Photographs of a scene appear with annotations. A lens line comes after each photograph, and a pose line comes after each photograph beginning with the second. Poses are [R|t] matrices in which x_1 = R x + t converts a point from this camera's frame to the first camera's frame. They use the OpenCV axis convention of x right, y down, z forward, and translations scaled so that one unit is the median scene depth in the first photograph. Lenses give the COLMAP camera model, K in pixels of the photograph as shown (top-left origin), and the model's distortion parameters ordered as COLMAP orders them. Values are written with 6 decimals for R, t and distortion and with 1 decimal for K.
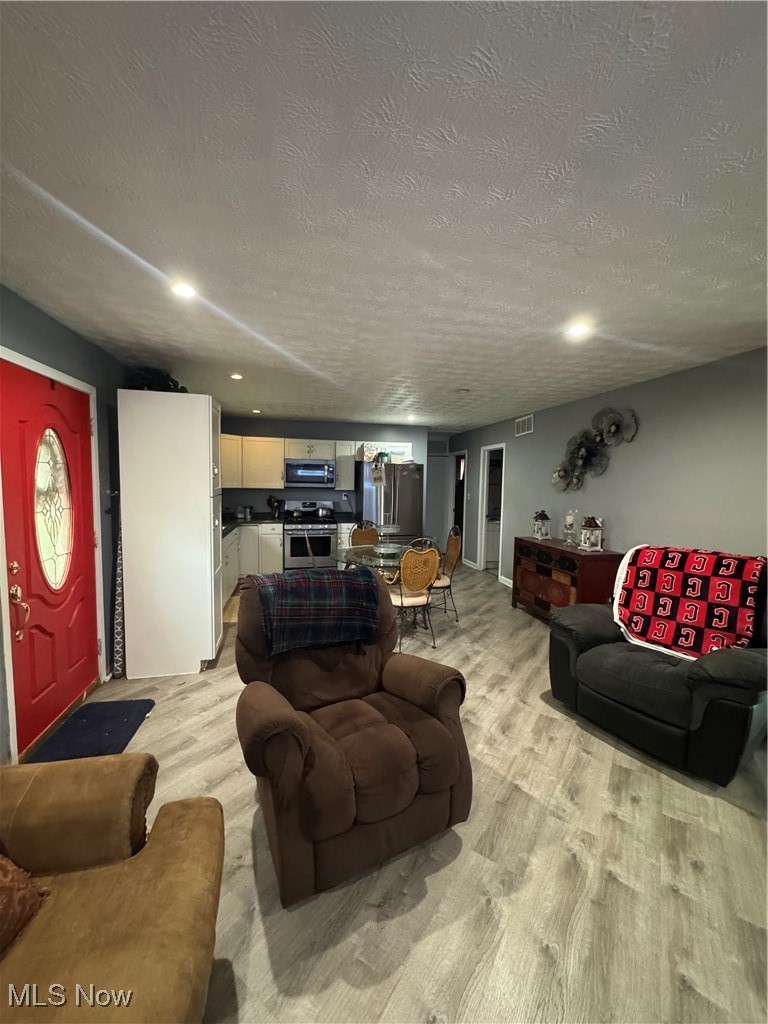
lens RADIAL K [[407.9, 0, 383.9], [0, 407.9, 512.0], [0, 0, 1]] dist [-0.003334, 0.000483]
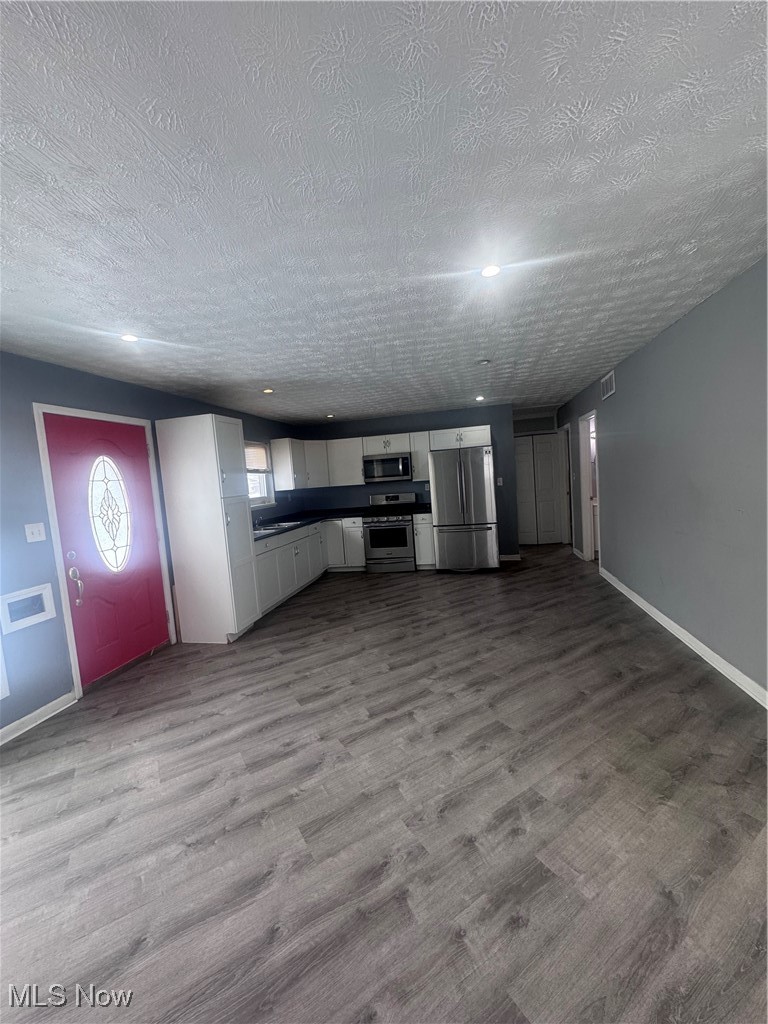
lens RADIAL K [[407.9, 0, 383.9], [0, 407.9, 511.1], [0, 0, 1]] dist [-0.003334, 0.000483]
pose [[0.907210, -0.050829, -0.417596, 0.547461], [0.056554, 0.998399, 0.001340, 0.031412], [0.416859, -0.024832, 0.908632, 0.114219]]
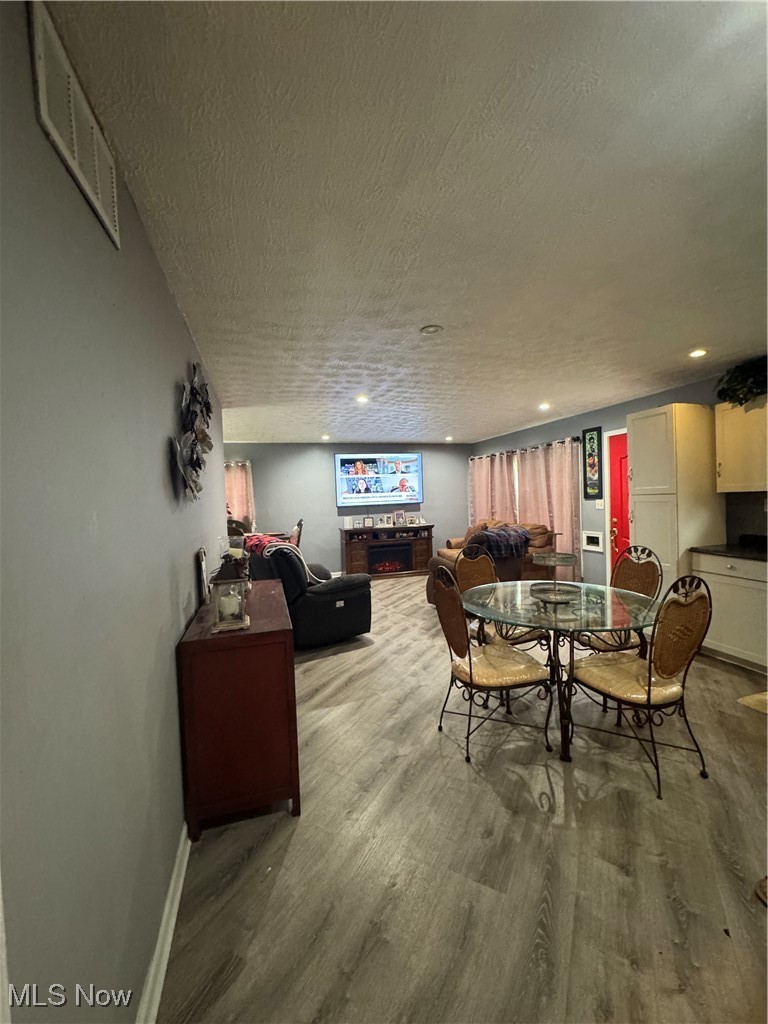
lens RADIAL K [[407.9, 0, 385.7], [0, 407.9, 510.0], [0, 0, 1]] dist [-0.003334, 0.000483]
pose [[-0.996041, 0.021506, -0.086260, 0.486758], [0.011980, 0.993919, 0.109462, -0.156523], [0.088089, 0.107995, -0.990241, 2.488317]]
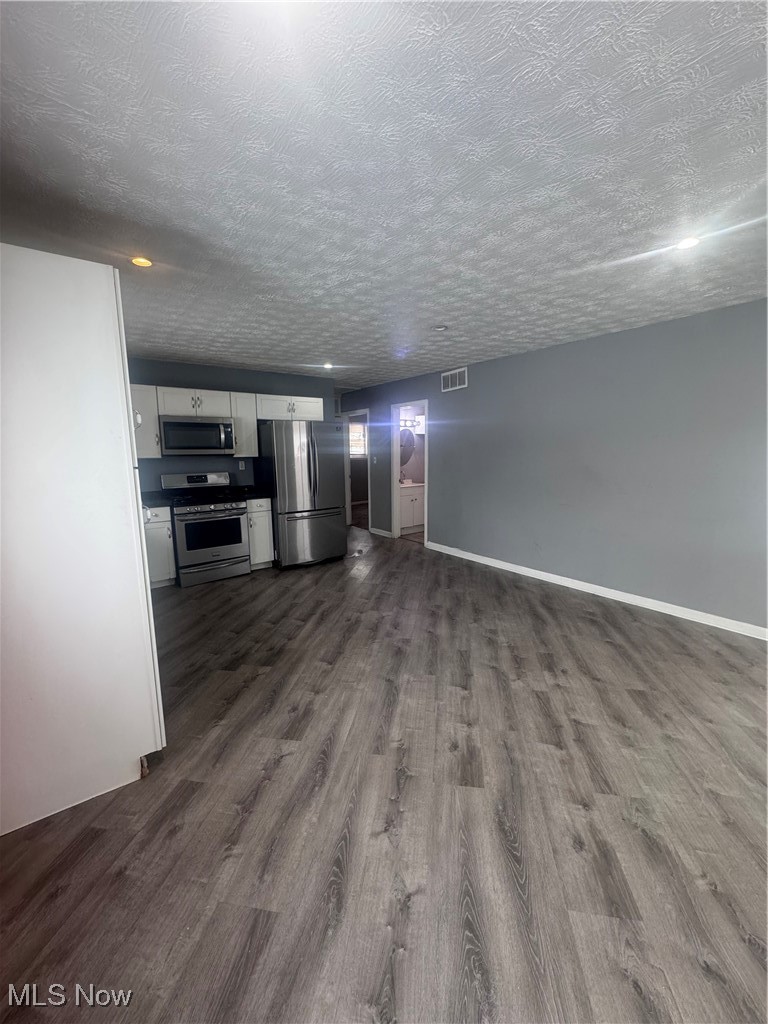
lens RADIAL K [[407.9, 0, 383.2], [0, 407.9, 511.0], [0, 0, 1]] dist [-0.003334, 0.000483]
pose [[0.909201, -0.089278, 0.406672, -0.435304], [0.058877, 0.994494, 0.086692, -0.009029], [-0.412173, -0.054877, 0.909452, 0.417533]]
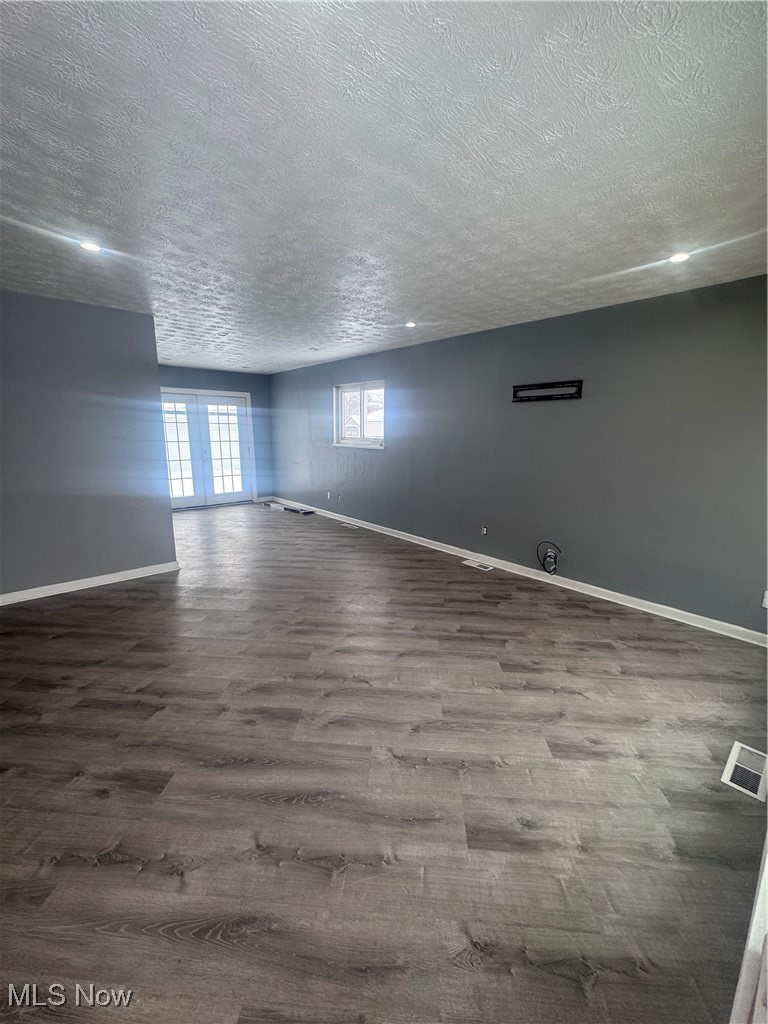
lens RADIAL K [[407.9, 0, 384.6], [0, 407.9, 508.4], [0, 0, 1]] dist [-0.003334, 0.000483]
pose [[-0.494830, -0.187512, 0.848518, -0.699474], [0.049897, 0.968700, 0.243169, -0.052233], [-0.867556, 0.162665, -0.469985, 0.859987]]
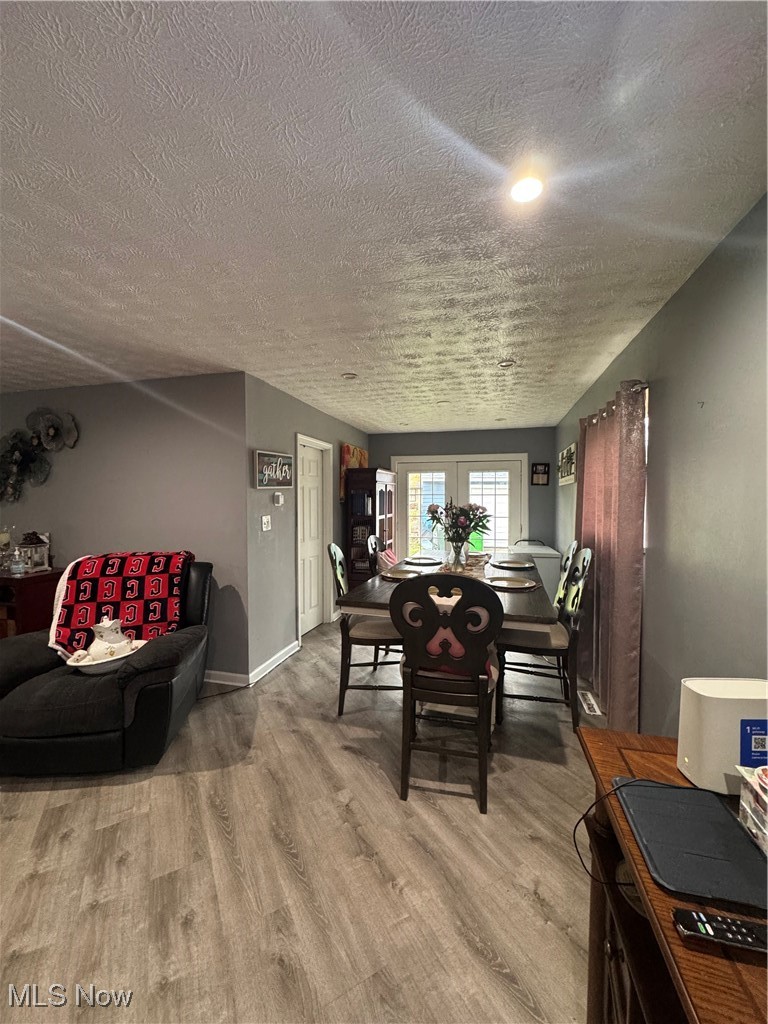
lens RADIAL K [[407.9, 0, 381.7], [0, 407.9, 511.9], [0, 0, 1]] dist [-0.003334, 0.000483]
pose [[0.449909, -0.049758, 0.891687, 0.117973], [0.077934, 0.996825, 0.016303, 0.018960], [-0.889667, 0.062158, 0.452358, -0.059524]]
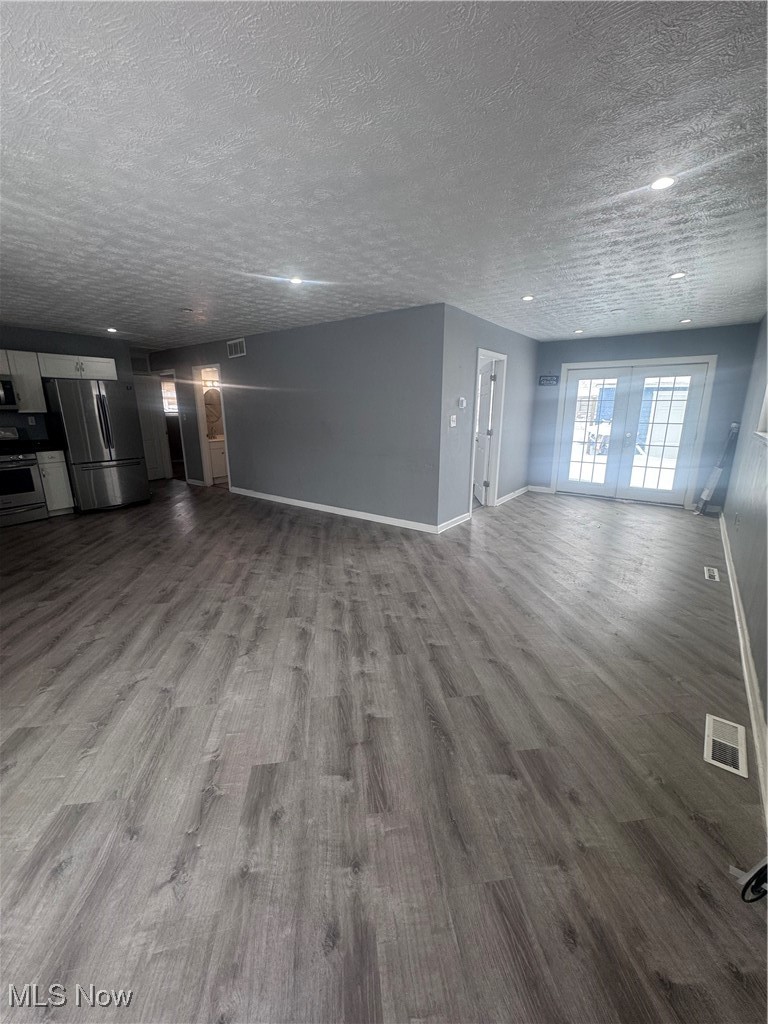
lens RADIAL K [[407.9, 0, 383.2], [0, 407.9, 511.1], [0, 0, 1]] dist [-0.003334, 0.000483]
pose [[0.751333, -0.178248, 0.635394, -0.292559], [0.064552, 0.978065, 0.198047, 0.058528], [-0.656758, -0.107783, 0.746359, -0.291345]]
